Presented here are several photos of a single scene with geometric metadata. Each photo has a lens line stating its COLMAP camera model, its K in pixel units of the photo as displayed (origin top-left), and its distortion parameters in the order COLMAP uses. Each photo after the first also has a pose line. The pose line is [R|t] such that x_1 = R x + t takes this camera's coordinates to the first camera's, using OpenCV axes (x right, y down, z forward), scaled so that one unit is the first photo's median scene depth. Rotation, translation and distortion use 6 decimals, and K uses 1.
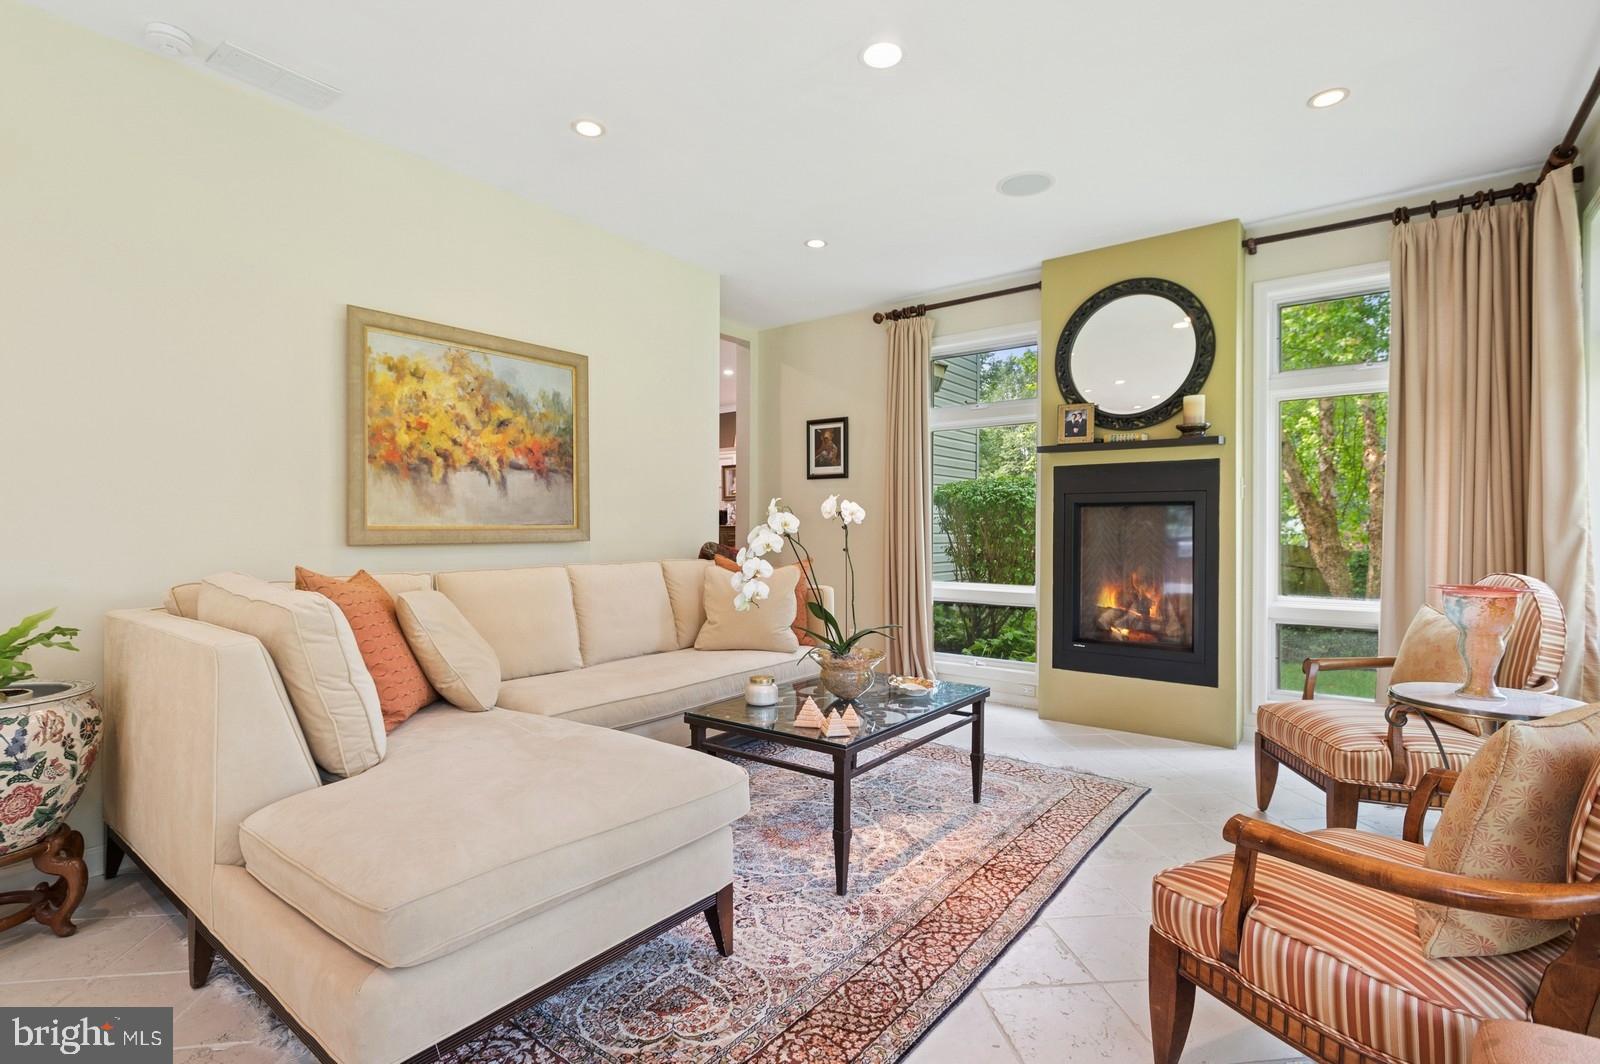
lens RADIAL K [[765.8, 0, 800.2], [0, 765.8, 532.6], [0, 0, 1]] dist [-0.011671, 0.000179]
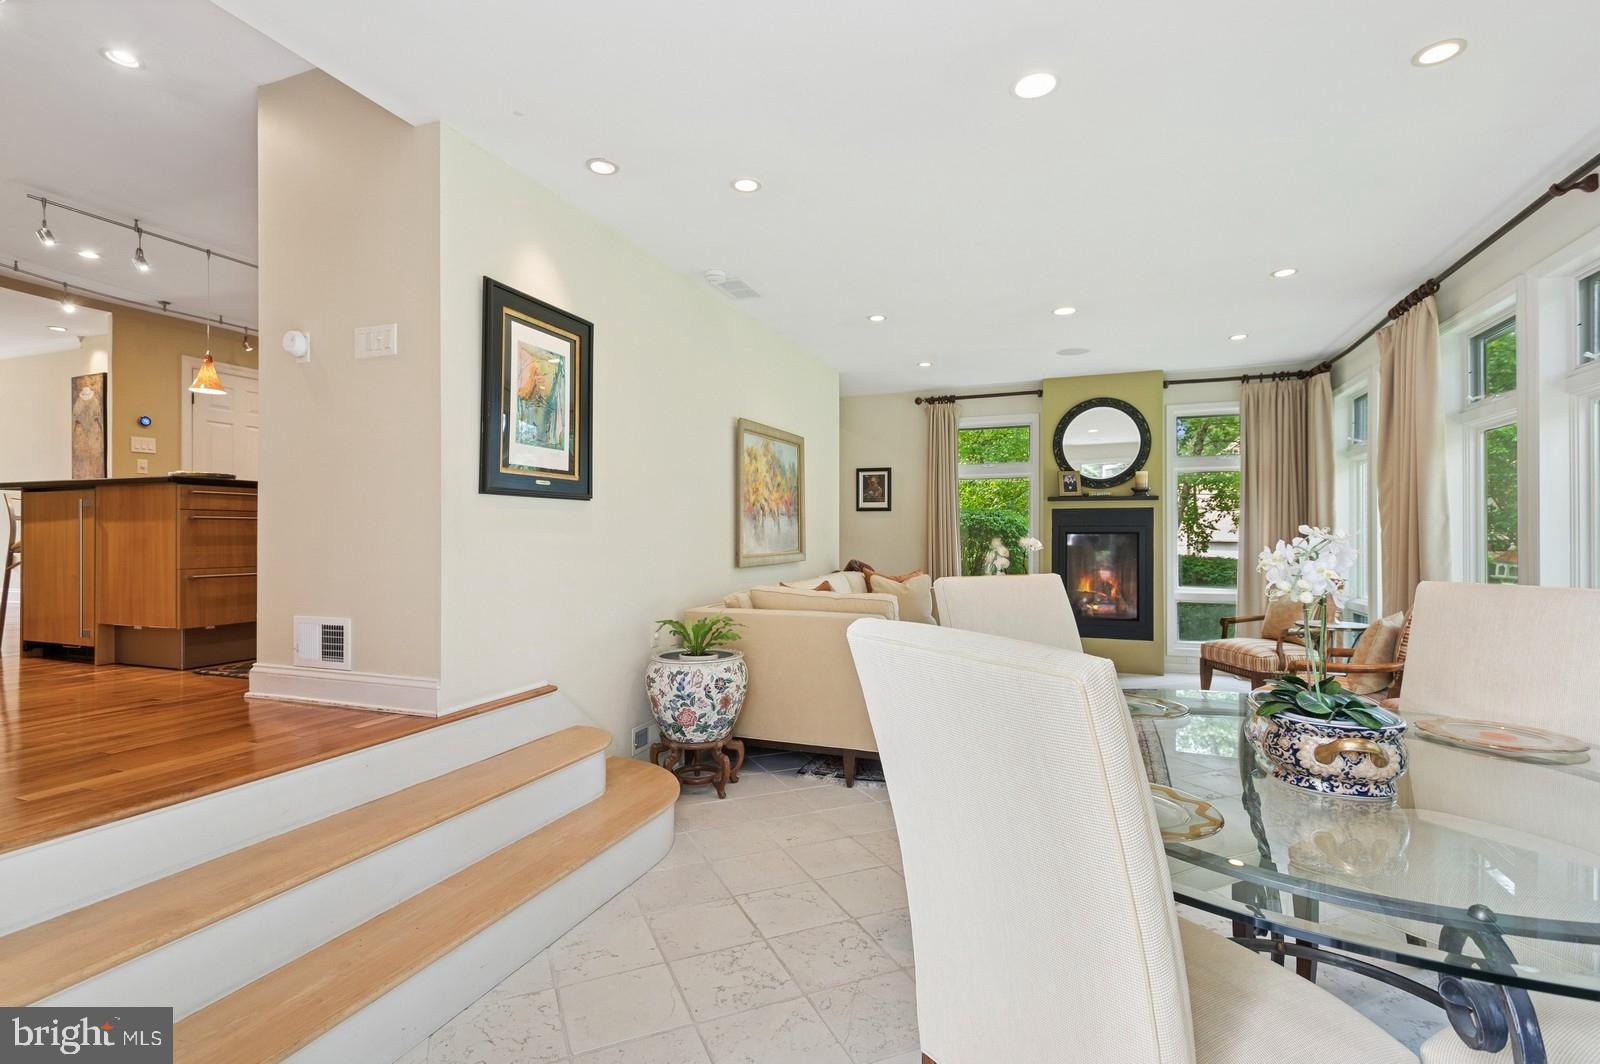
lens RADIAL K [[765.8, 0, 799.4], [0, 765.8, 525.7], [0, 0, 1]] dist [-0.011671, 0.000179]
pose [[0.961240, -0.002351, 0.275702, -0.678129], [0.005968, 0.999907, -0.012280, -0.038597], [-0.275648, 0.013449, 0.961165, -0.425959]]
